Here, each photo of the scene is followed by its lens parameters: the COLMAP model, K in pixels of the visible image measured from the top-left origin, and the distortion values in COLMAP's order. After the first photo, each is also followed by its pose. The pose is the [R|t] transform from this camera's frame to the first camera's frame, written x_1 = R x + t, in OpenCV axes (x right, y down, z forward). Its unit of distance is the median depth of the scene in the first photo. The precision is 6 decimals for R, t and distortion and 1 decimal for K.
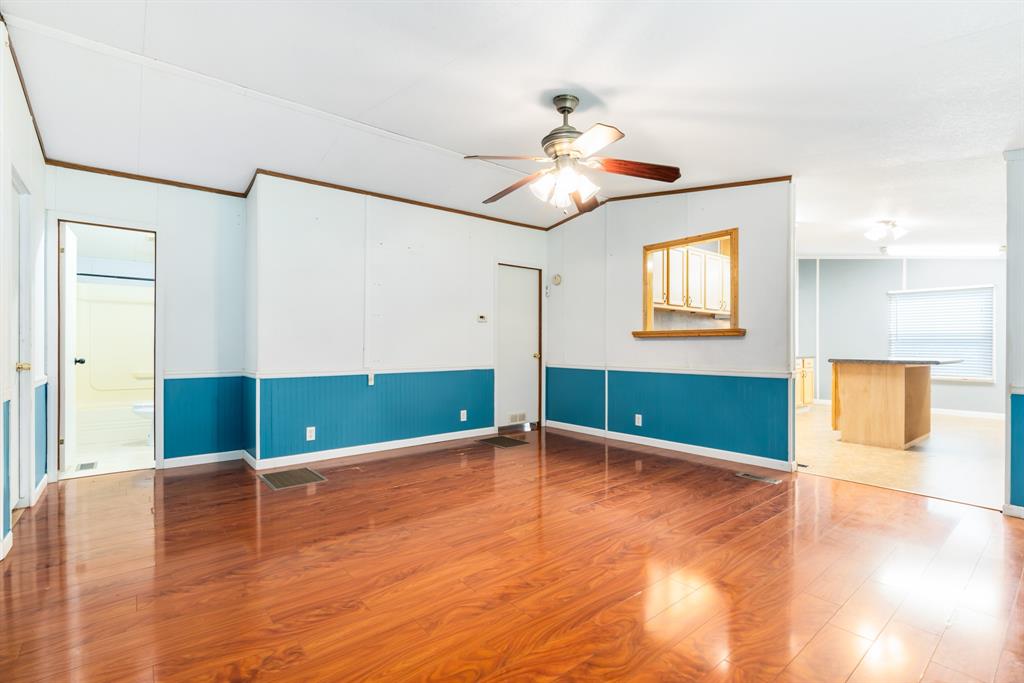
lens RADIAL K [[475.3, 0, 508.7], [0, 475.3, 343.9], [0, 0, 1]] dist [-0.005143, -0.000305]
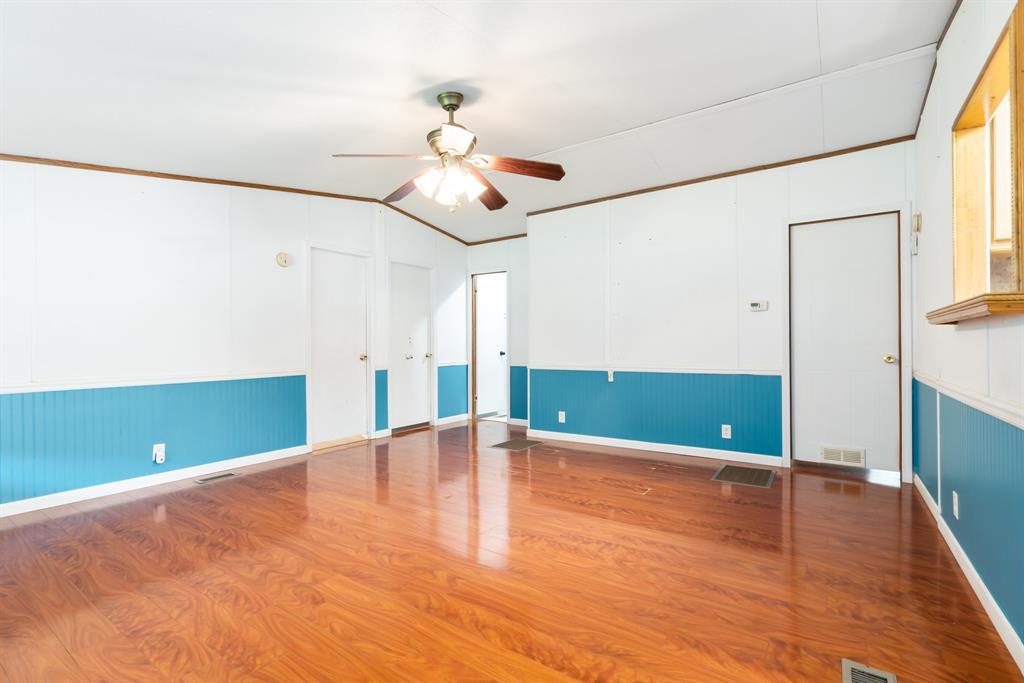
lens RADIAL K [[470.2, 0, 509.6], [0, 470.2, 361.3], [0, 0, 1]] dist [-0.021404, 0.000321]
pose [[0.267937, 0.034945, -0.962803, 0.788264], [0.012852, 0.999123, 0.039839, -0.002585], [0.963351, -0.023048, 0.267253, 0.624051]]
